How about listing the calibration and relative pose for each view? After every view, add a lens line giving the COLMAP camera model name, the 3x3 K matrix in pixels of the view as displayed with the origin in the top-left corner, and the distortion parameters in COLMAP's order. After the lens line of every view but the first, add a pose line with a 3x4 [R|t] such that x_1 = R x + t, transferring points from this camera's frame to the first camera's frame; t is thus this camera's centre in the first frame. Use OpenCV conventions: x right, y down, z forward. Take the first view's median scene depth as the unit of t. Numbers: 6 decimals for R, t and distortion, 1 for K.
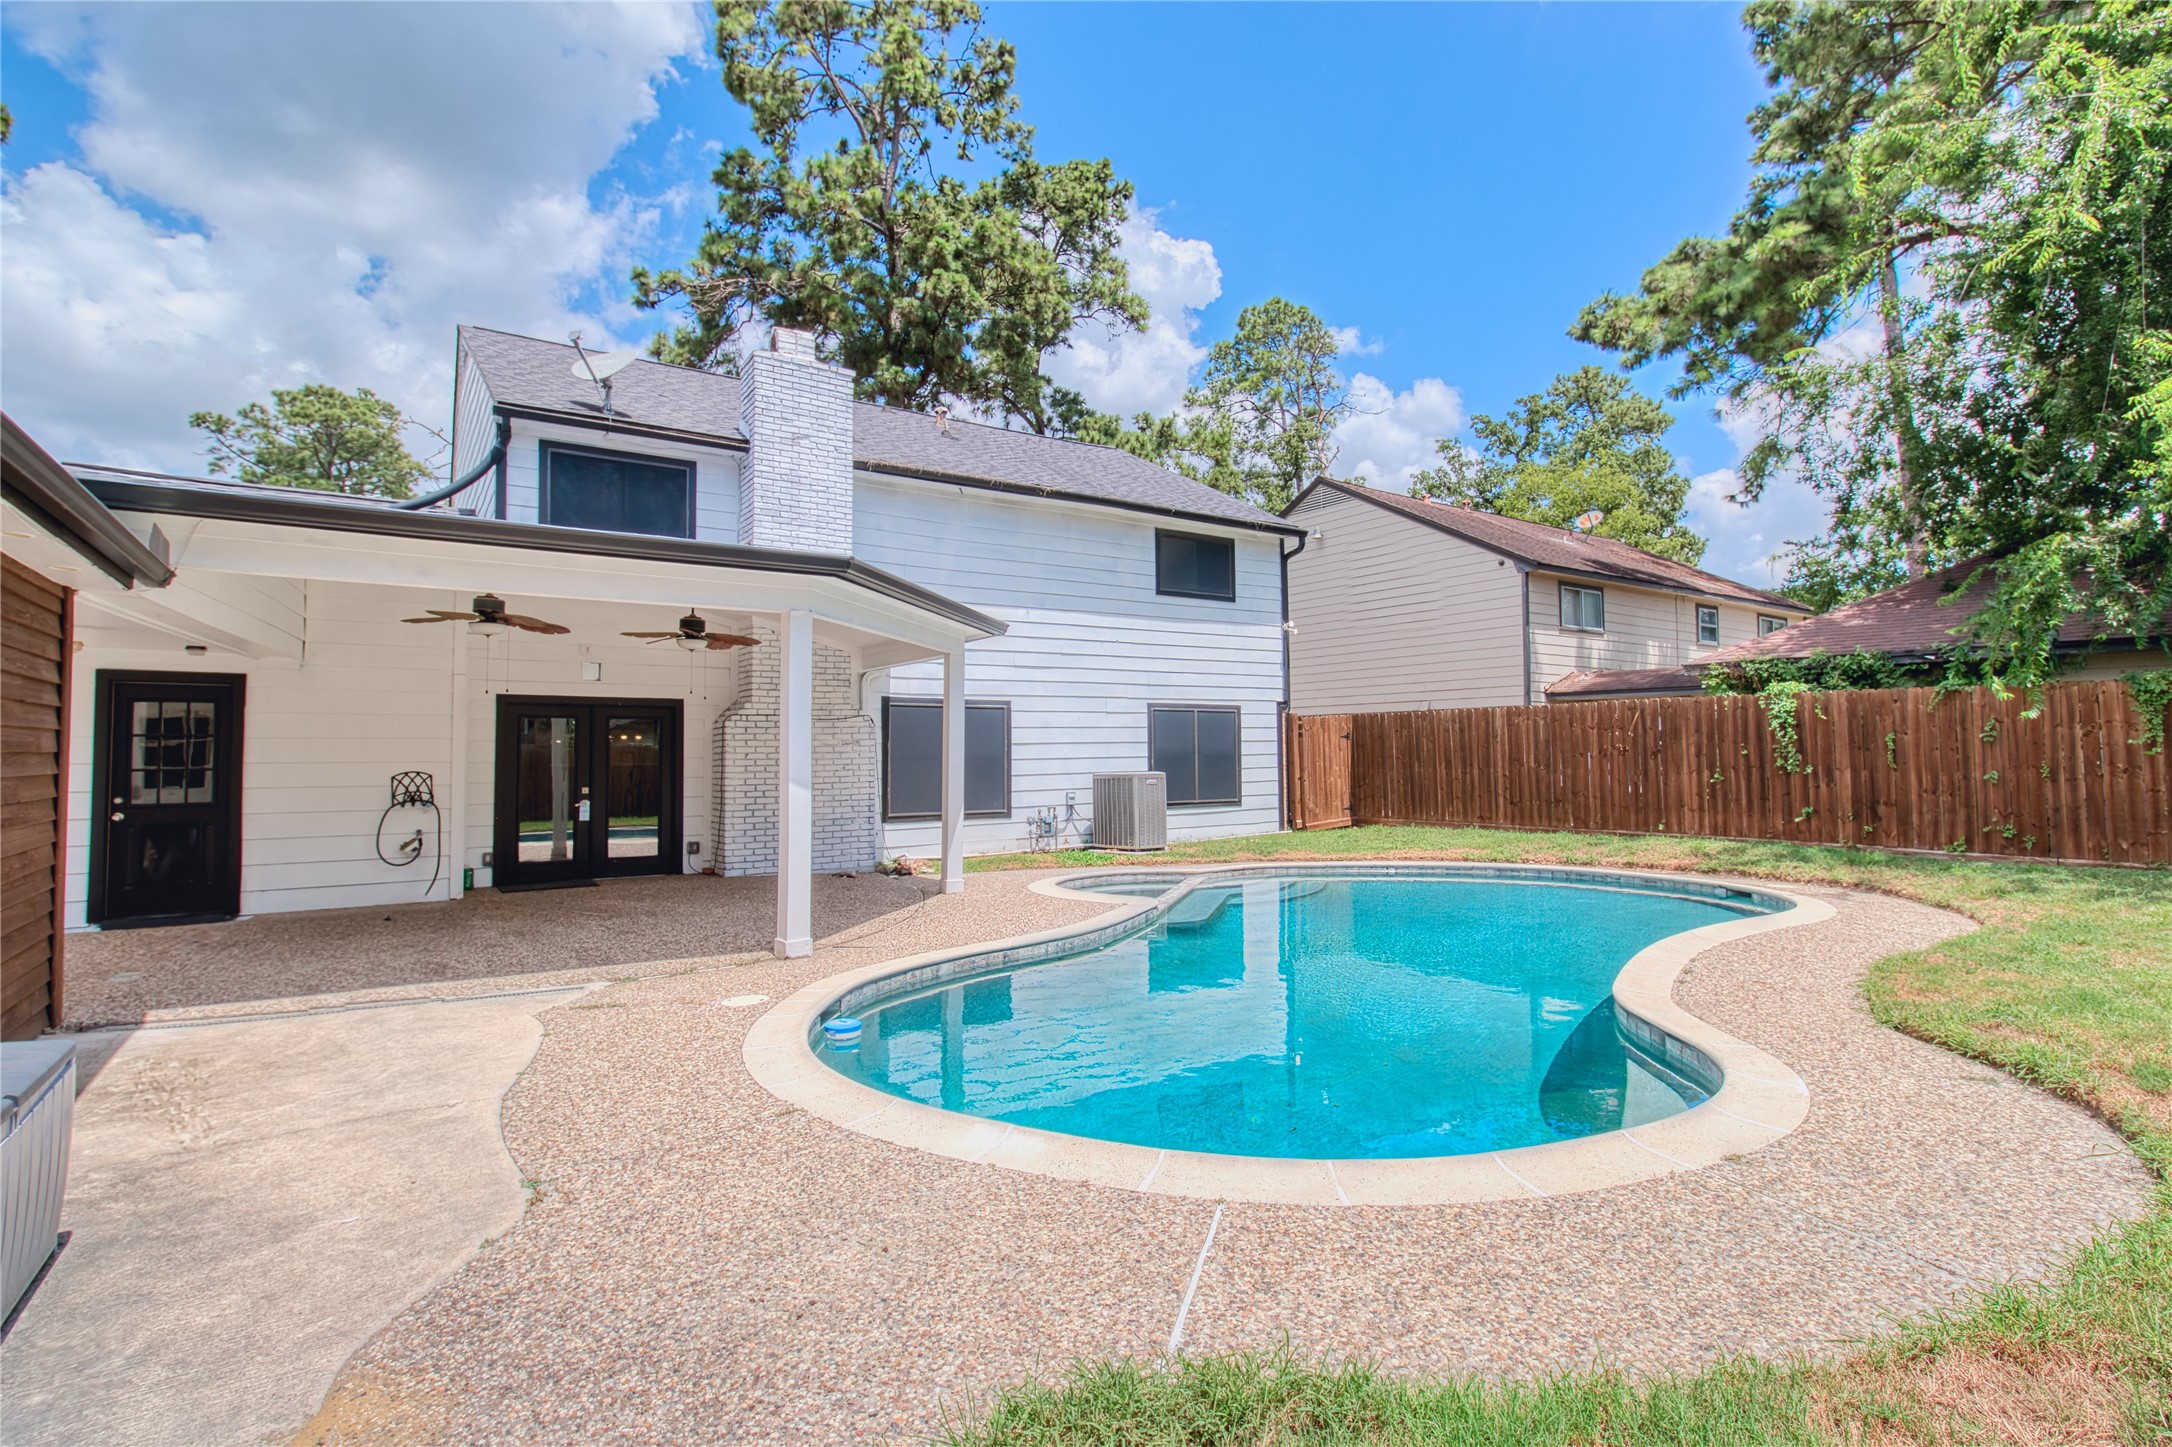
lens RADIAL K [[1032.2, 0, 1098.5], [0, 1032.2, 715.2], [0, 0, 1]] dist [0.004517, 0.000167]
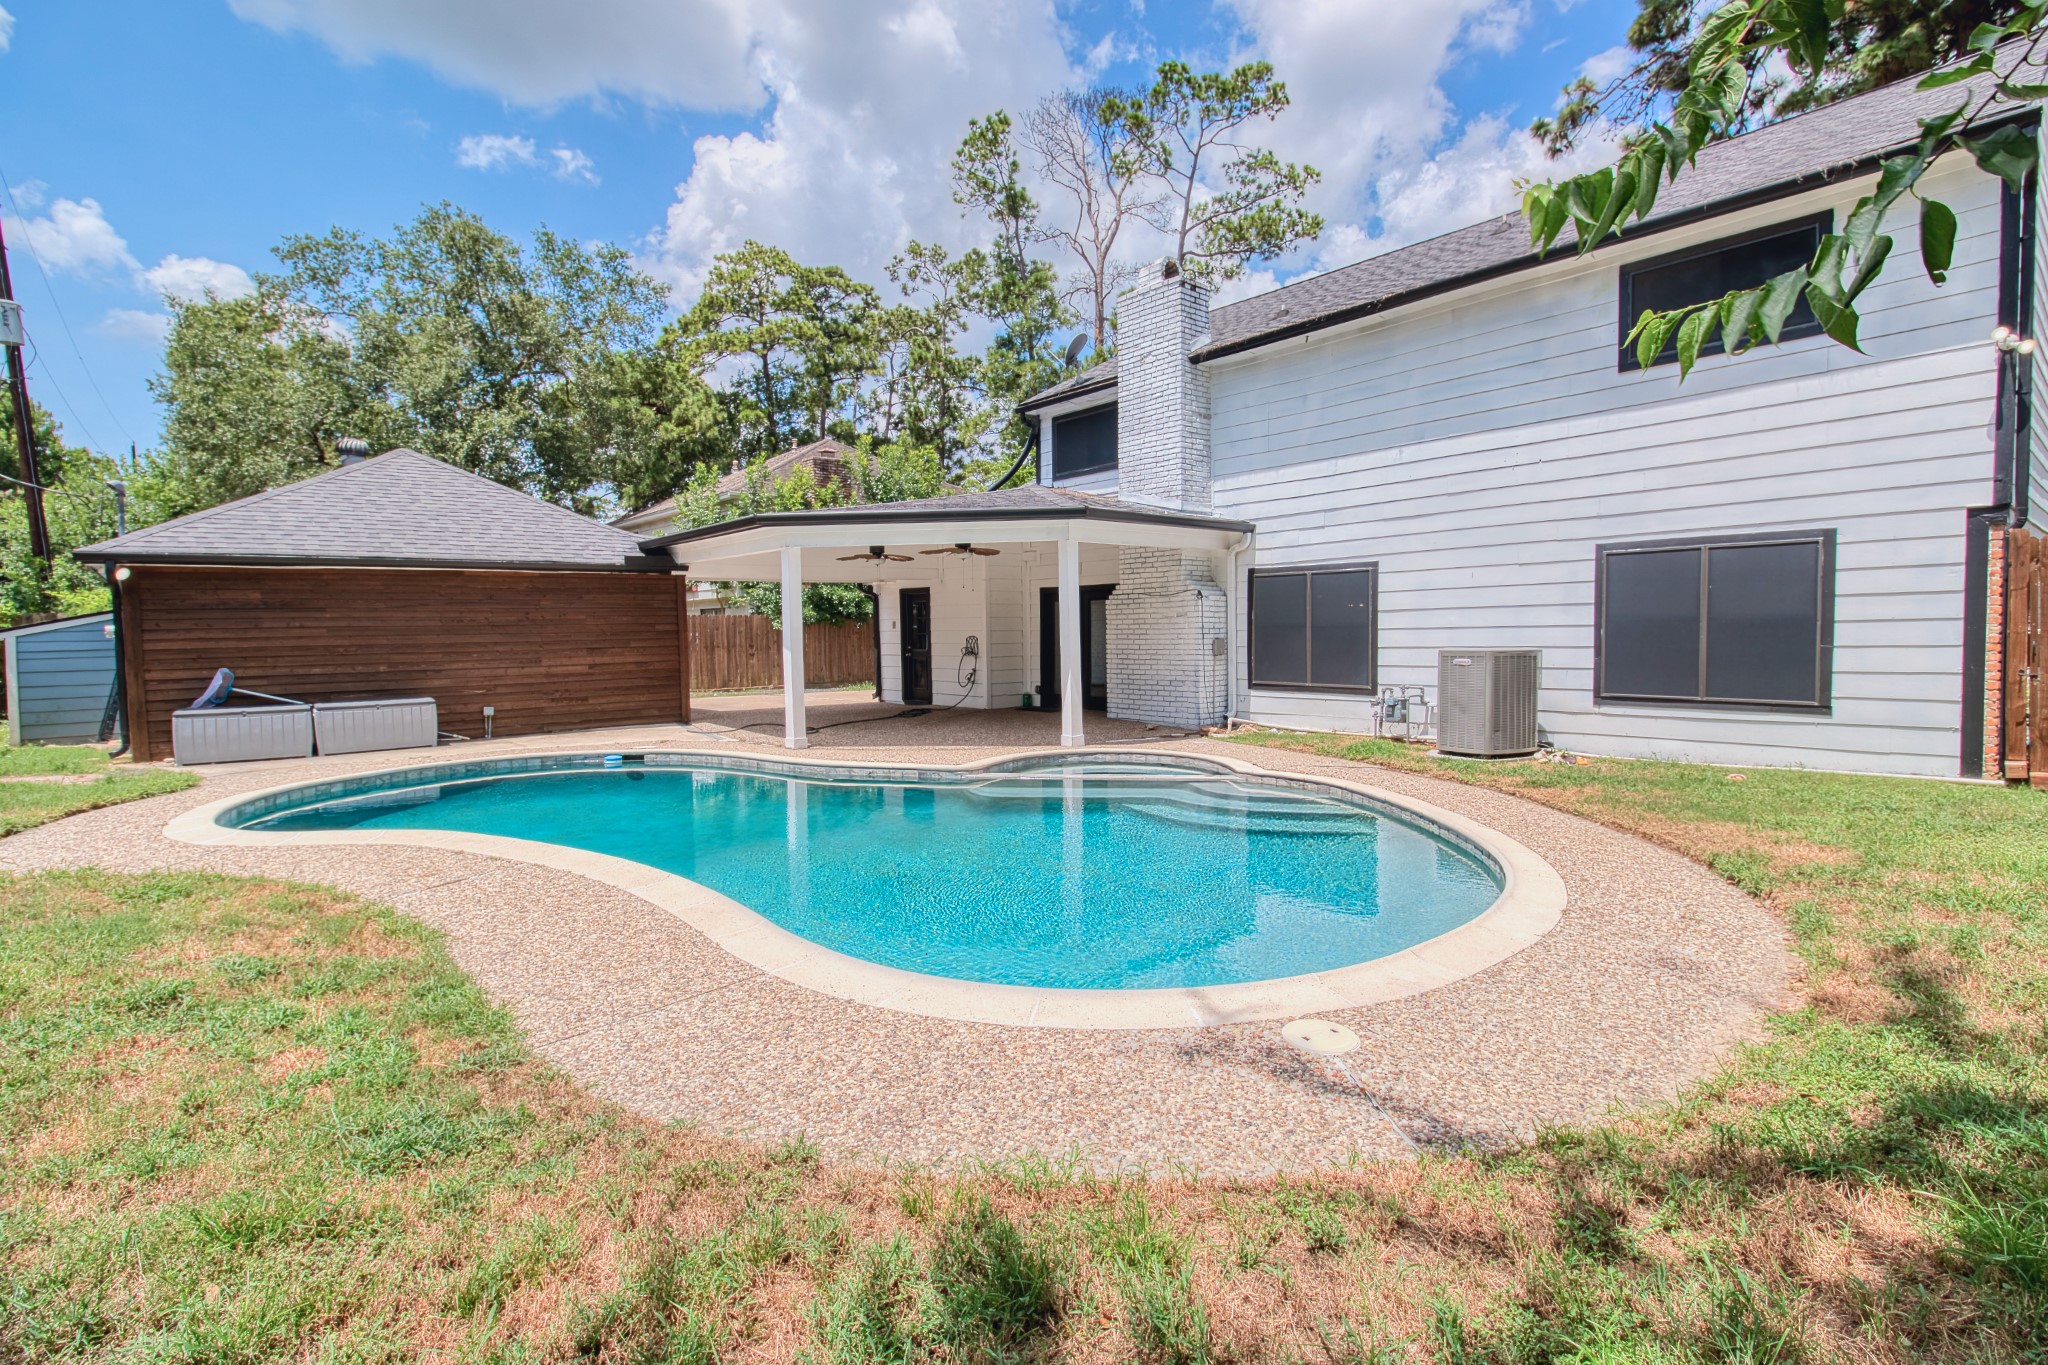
lens RADIAL K [[973.2, 0, 1035.8], [0, 973.2, 674.6], [0, 0, 1]] dist [0.004517, 0.000167]
pose [[0.106596, 0.055310, -0.992763, 0.683193], [0.051518, 0.996803, 0.061067, 0.015928], [0.992967, -0.057655, 0.103406, 0.612870]]
